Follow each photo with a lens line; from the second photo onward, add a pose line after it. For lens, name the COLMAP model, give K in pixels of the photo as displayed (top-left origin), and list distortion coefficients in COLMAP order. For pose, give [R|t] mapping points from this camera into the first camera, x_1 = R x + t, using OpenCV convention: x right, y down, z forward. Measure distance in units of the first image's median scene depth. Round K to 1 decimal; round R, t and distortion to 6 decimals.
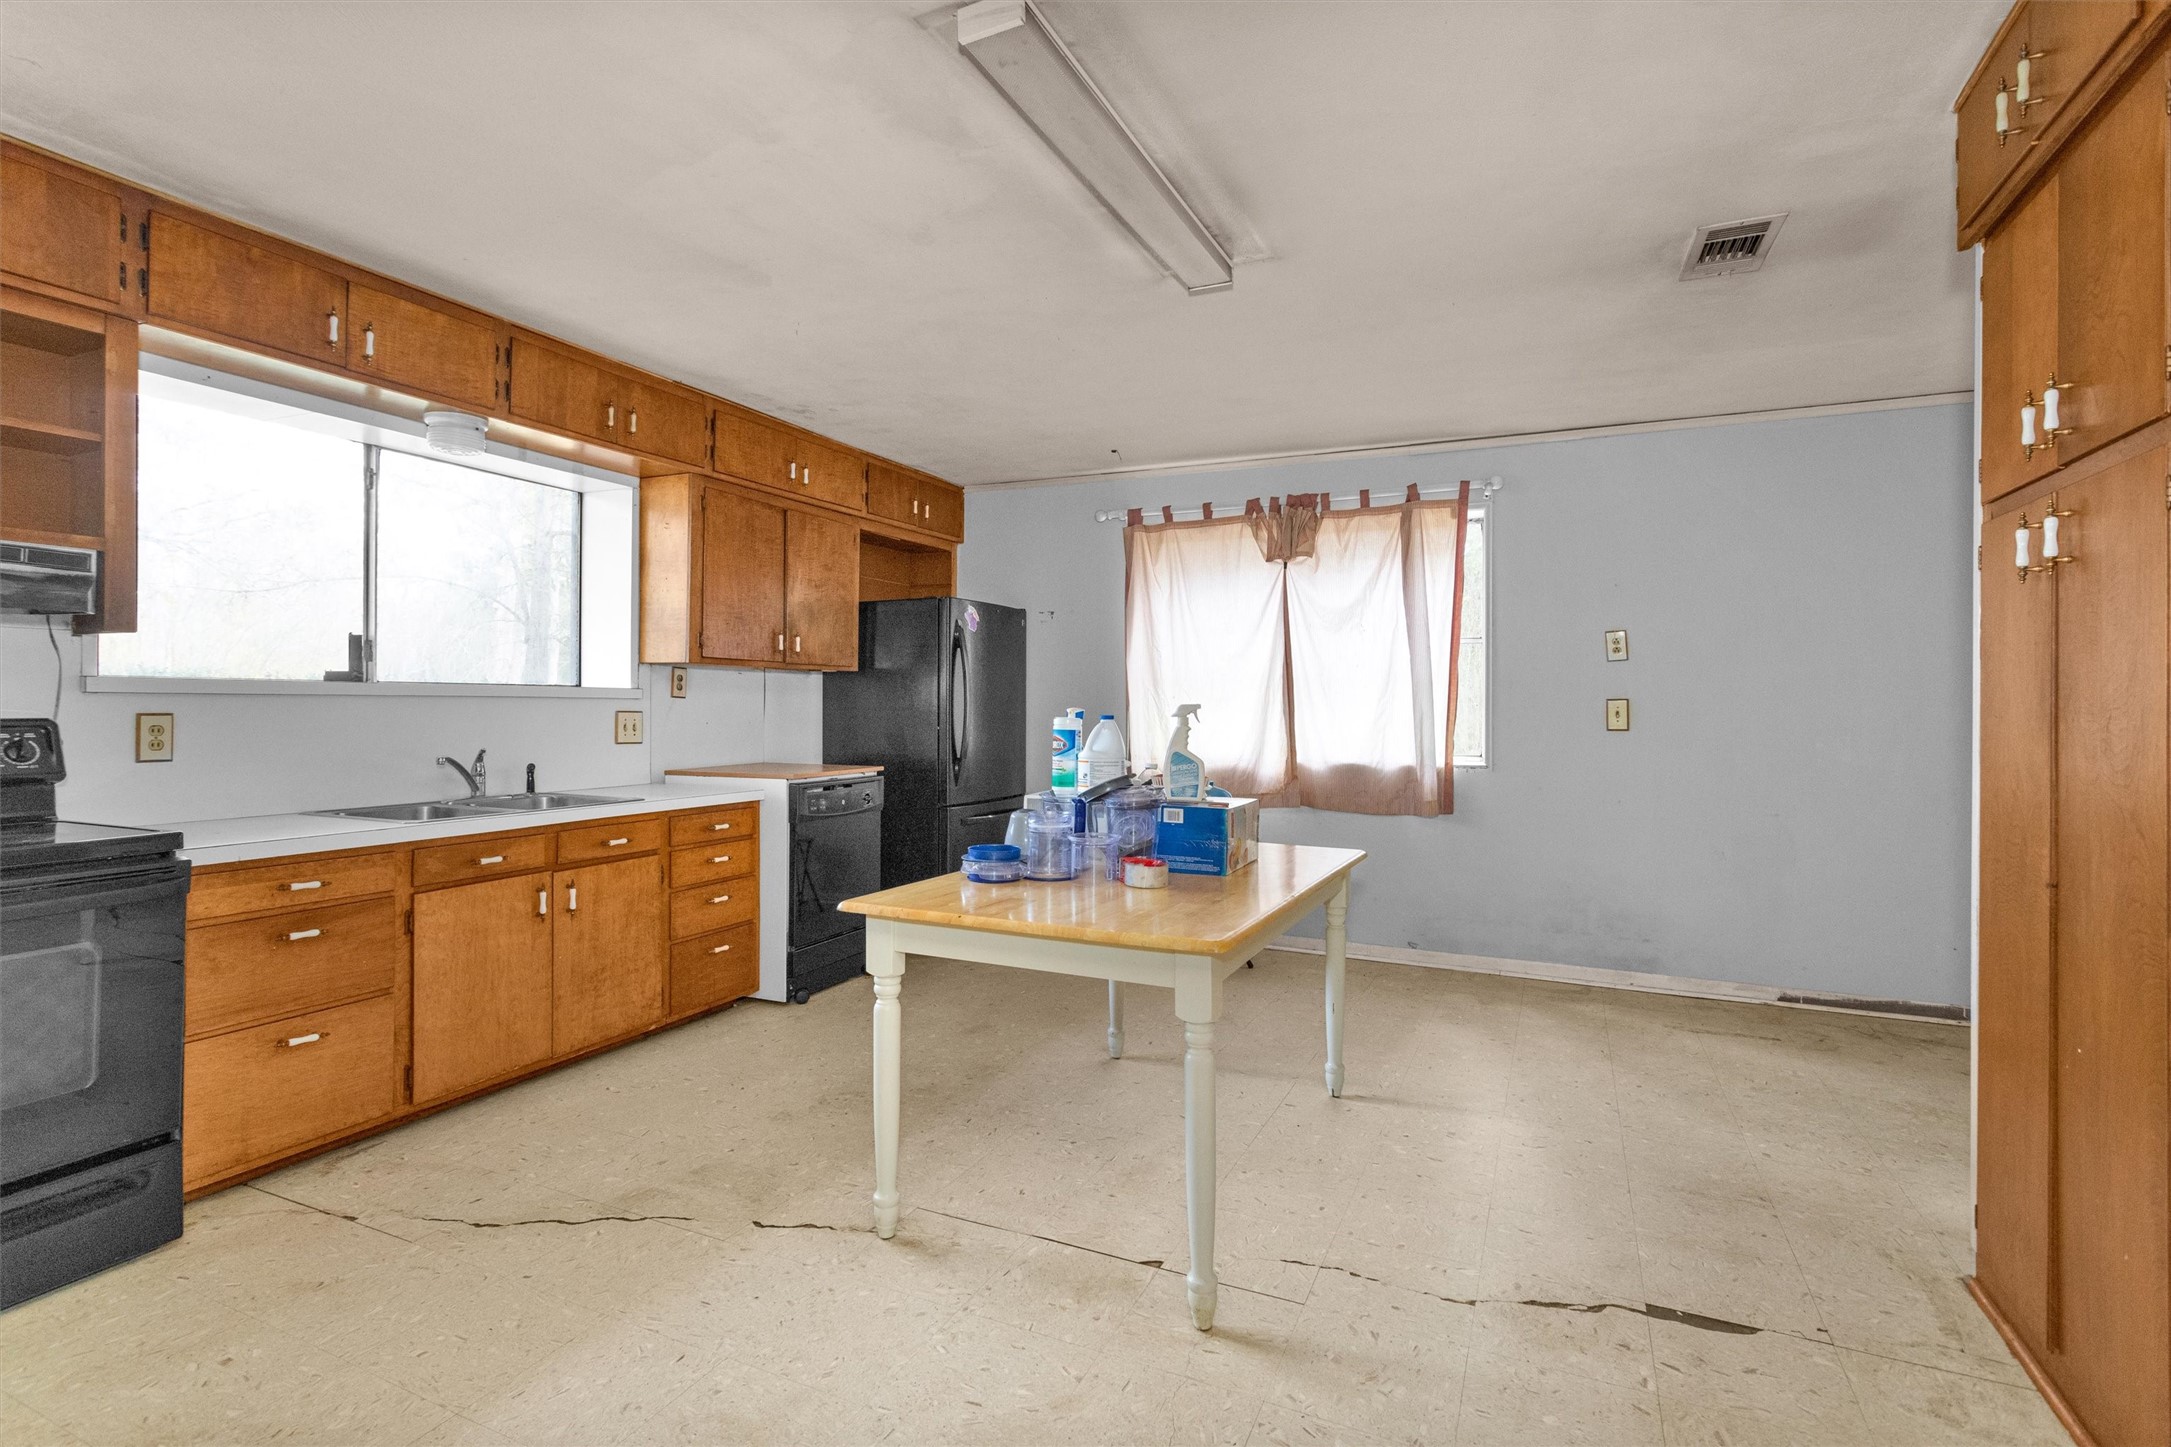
lens RADIAL K [[1051.3, 0, 1047.6], [0, 1051.3, 695.5], [0, 0, 1]] dist [-0.000103, 0.000284]
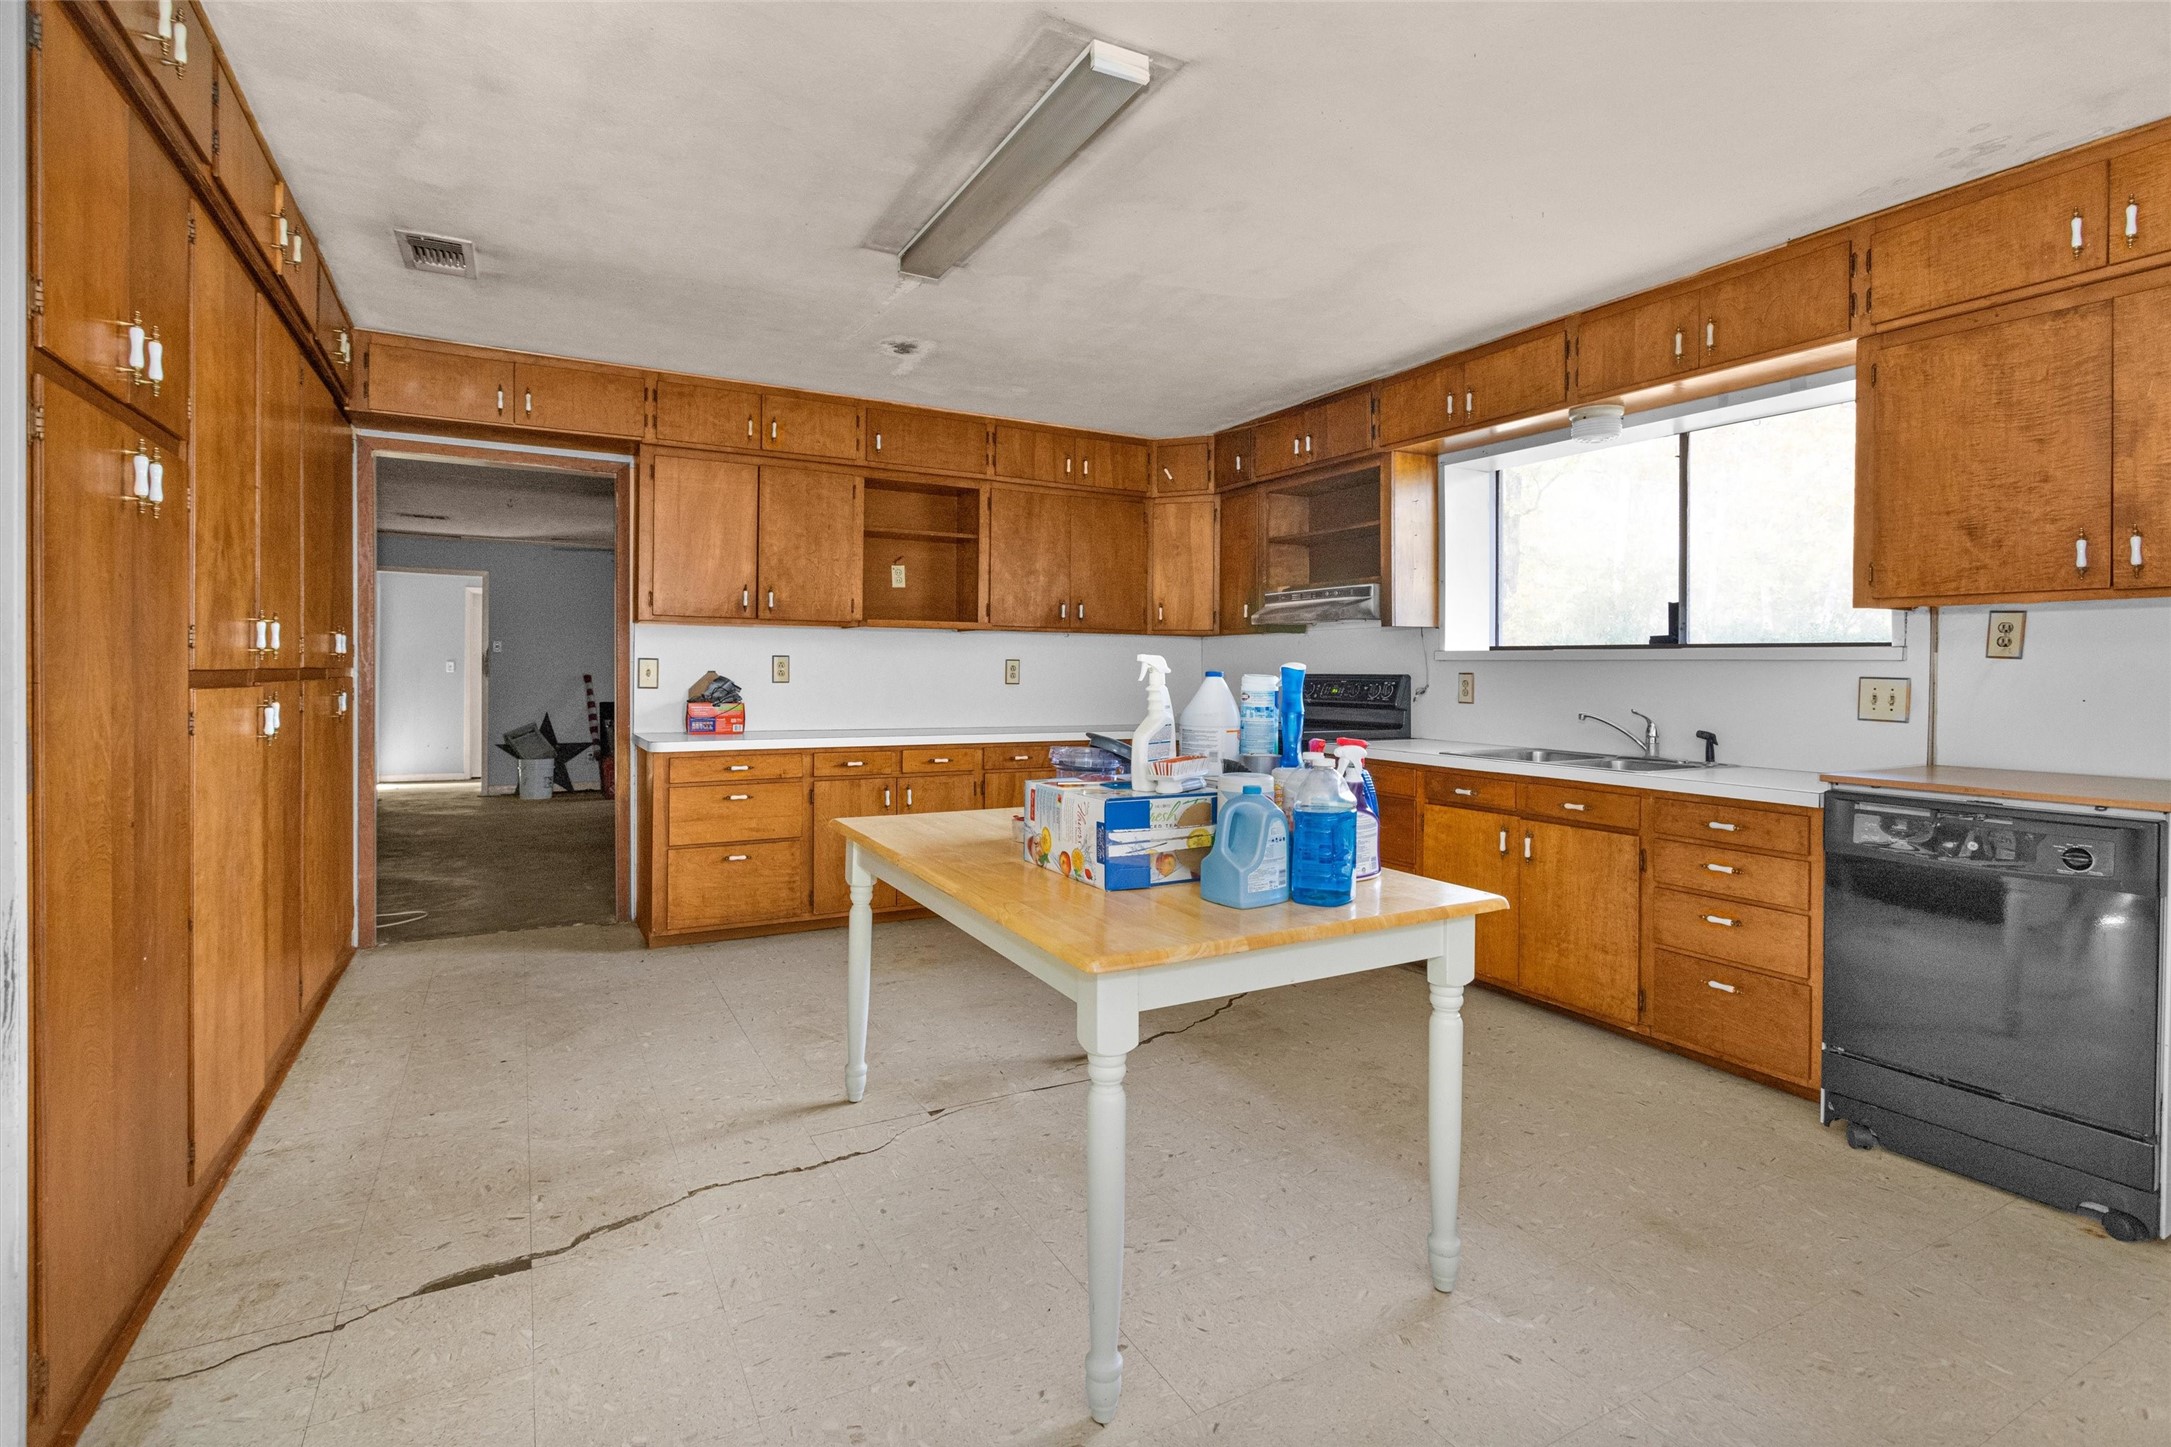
lens RADIAL K [[1029.9, 0, 1093.5], [0, 1029.9, 676.3], [0, 0, 1]] dist [0.001220, 0.001098]
pose [[-0.567144, -0.000856, -0.823618, 0.659676], [-0.003340, 0.999994, 0.001261, 0.019187], [0.823612, 0.003466, -0.567143, 1.223697]]
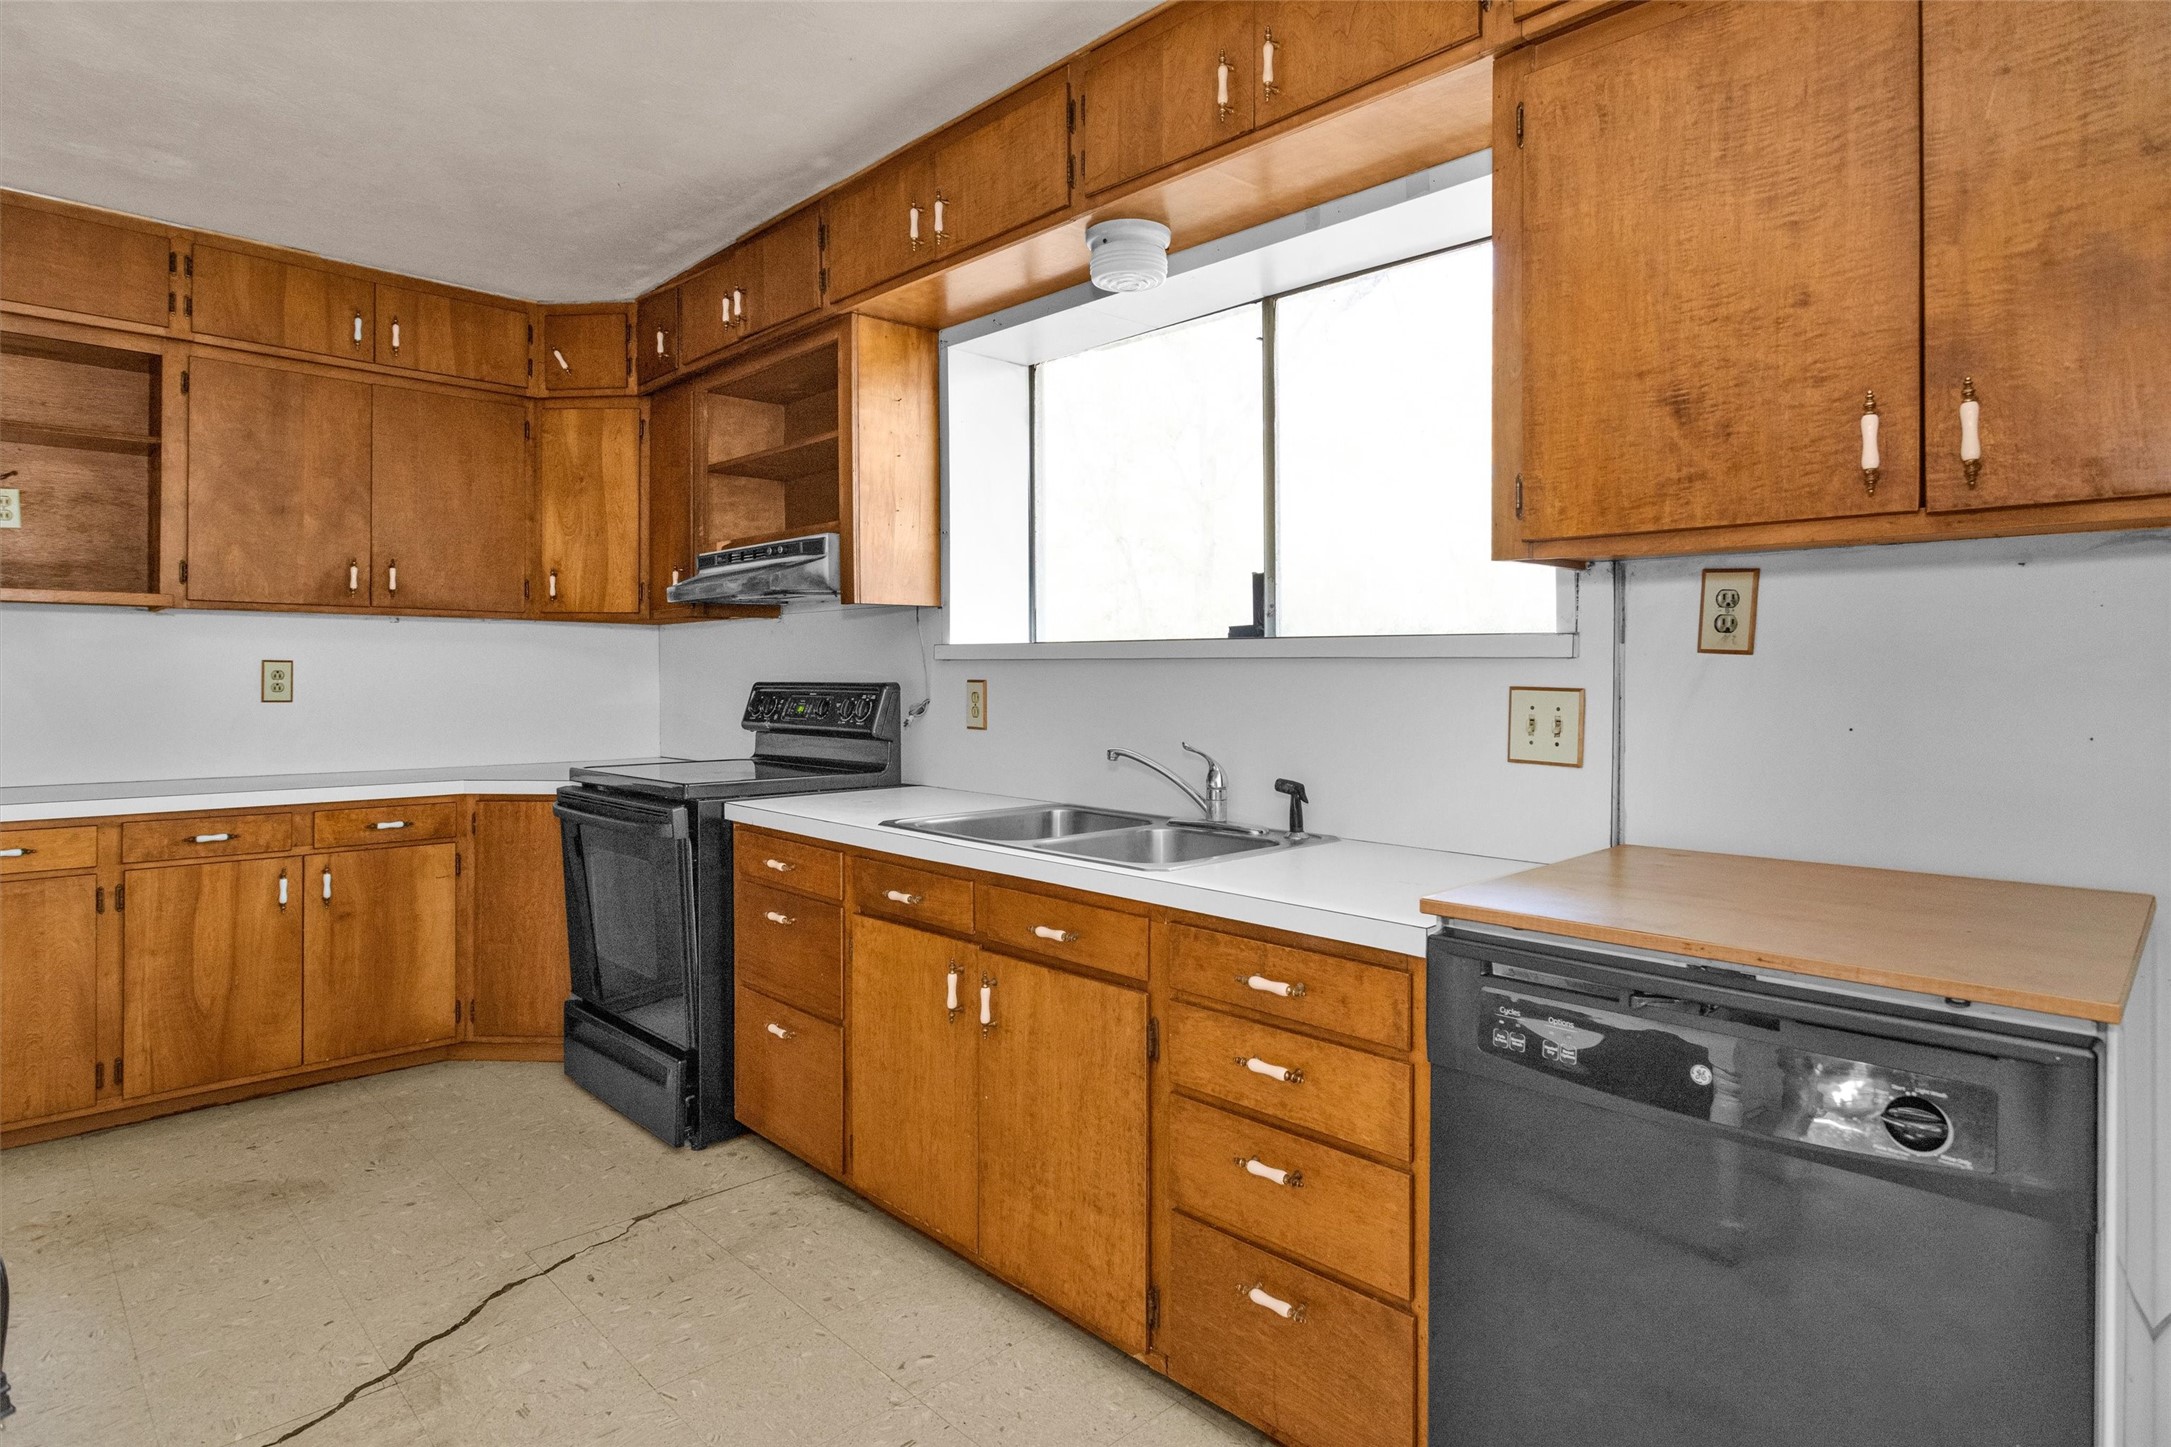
lens RADIAL K [[1179.7, 0, 1084.8], [0, 1179.7, 675.2], [0, 0, 1]] dist [-0.000576, 0.000368]
pose [[-0.334083, -0.000636, -0.942544, 0.142201], [0.003790, 0.999991, -0.002018, 0.013070], [0.942536, -0.004246, -0.334077, 1.262740]]
